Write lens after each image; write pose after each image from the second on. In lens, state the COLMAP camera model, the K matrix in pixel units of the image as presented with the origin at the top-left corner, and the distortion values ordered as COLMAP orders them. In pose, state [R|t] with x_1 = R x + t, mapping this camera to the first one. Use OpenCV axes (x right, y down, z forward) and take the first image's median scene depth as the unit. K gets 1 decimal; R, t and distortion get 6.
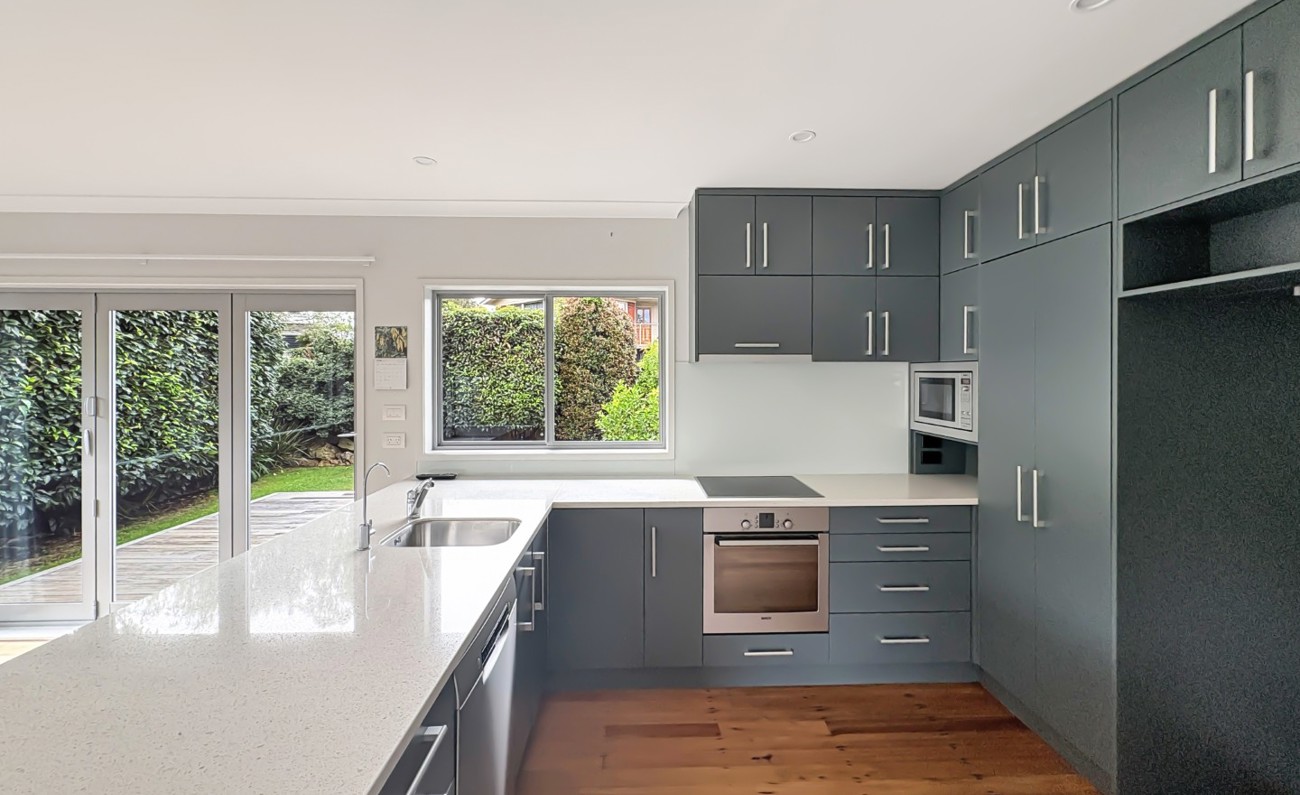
lens RADIAL K [[526.1, 0, 649.2], [0, 526.1, 377.2], [0, 0, 1]] dist [0.000858, 0.000125]
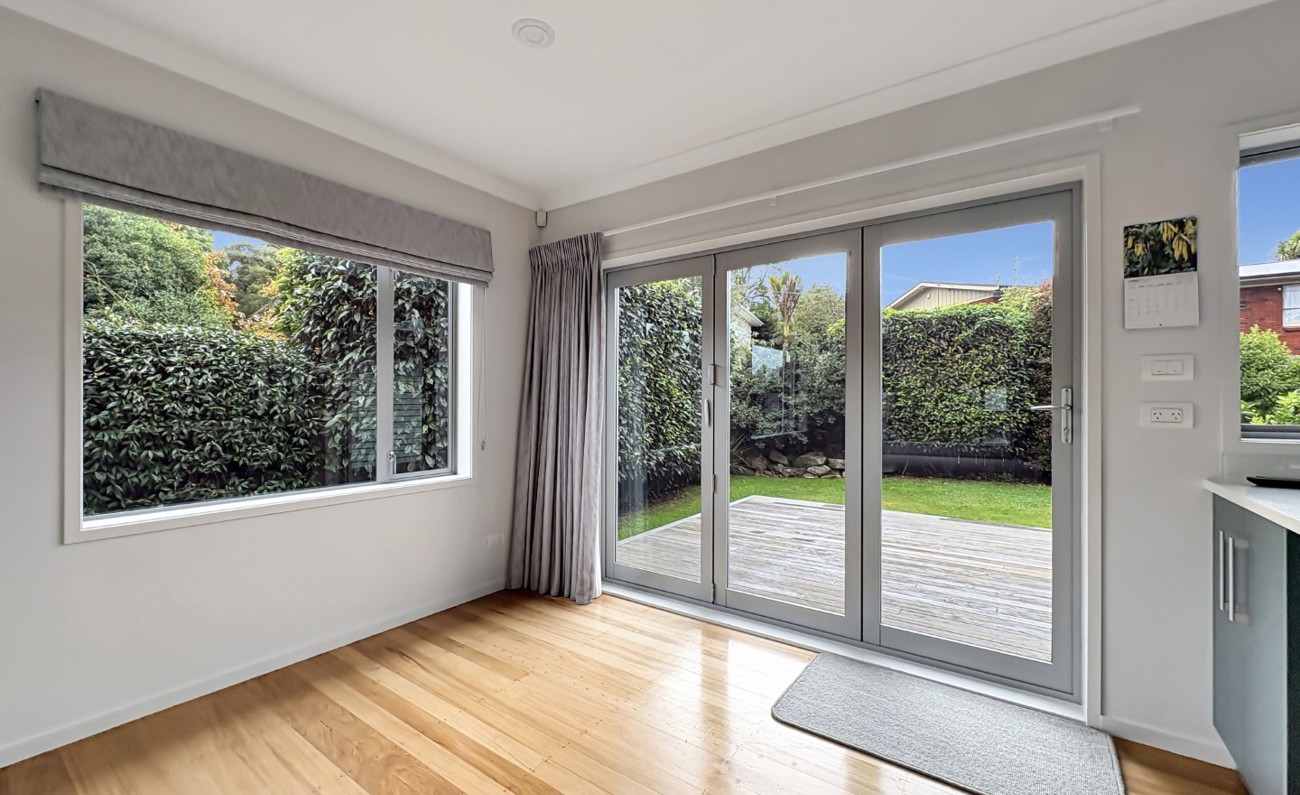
lens RADIAL K [[527.6, 0, 647.4], [0, 527.6, 401.0], [0, 0, 1]] dist [-0.000908, -0.000190]
pose [[0.794403, 0.000881, -0.607391, -0.269746], [-0.007298, 0.999941, -0.008095, 0.052042], [0.607347, 0.010864, 0.794362, 0.085316]]
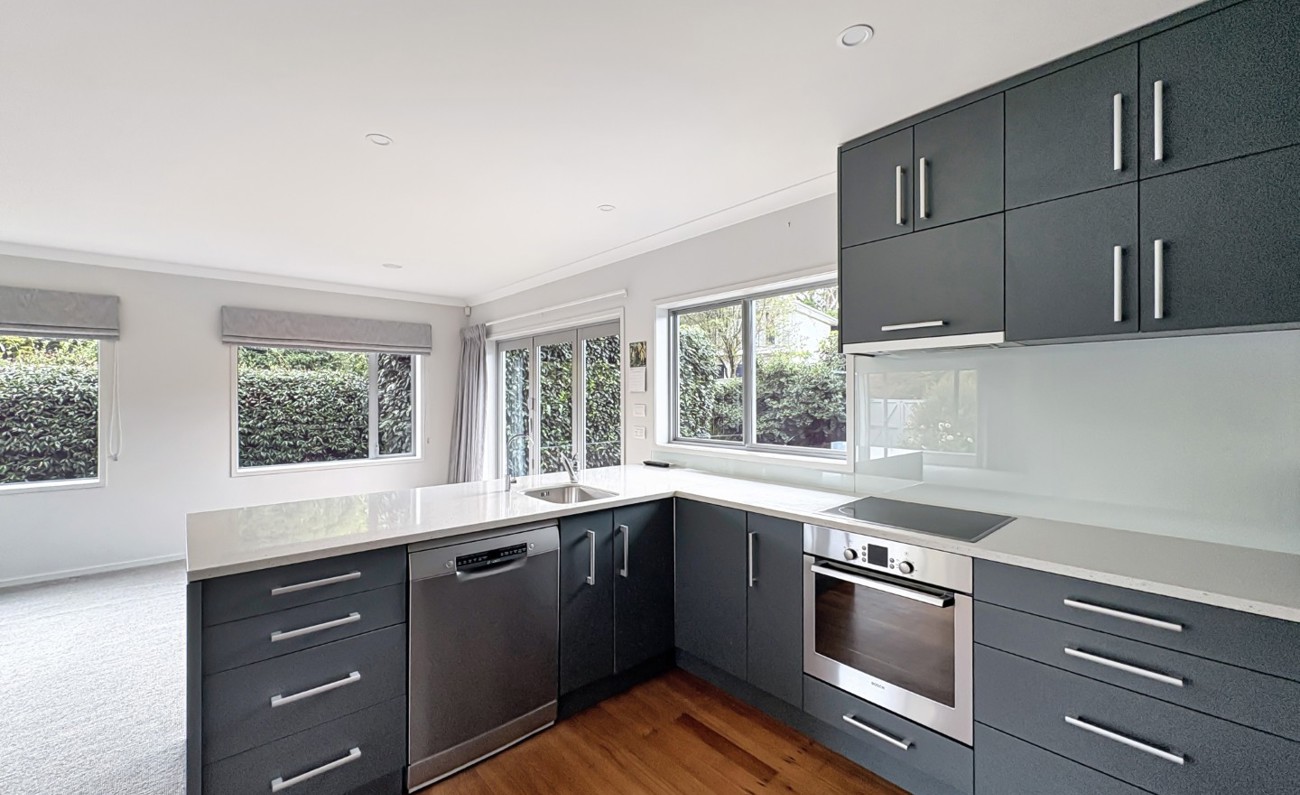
lens RADIAL K [[520.0, 0, 650.0], [0, 520.0, 397.5], [0, 0, 1]] dist [0.000642, 0.000072]
pose [[0.639826, -0.000212, -0.768520, 0.223978], [-0.004951, 0.999978, -0.004399, 0.019150], [0.768504, 0.006620, 0.639810, 0.102868]]
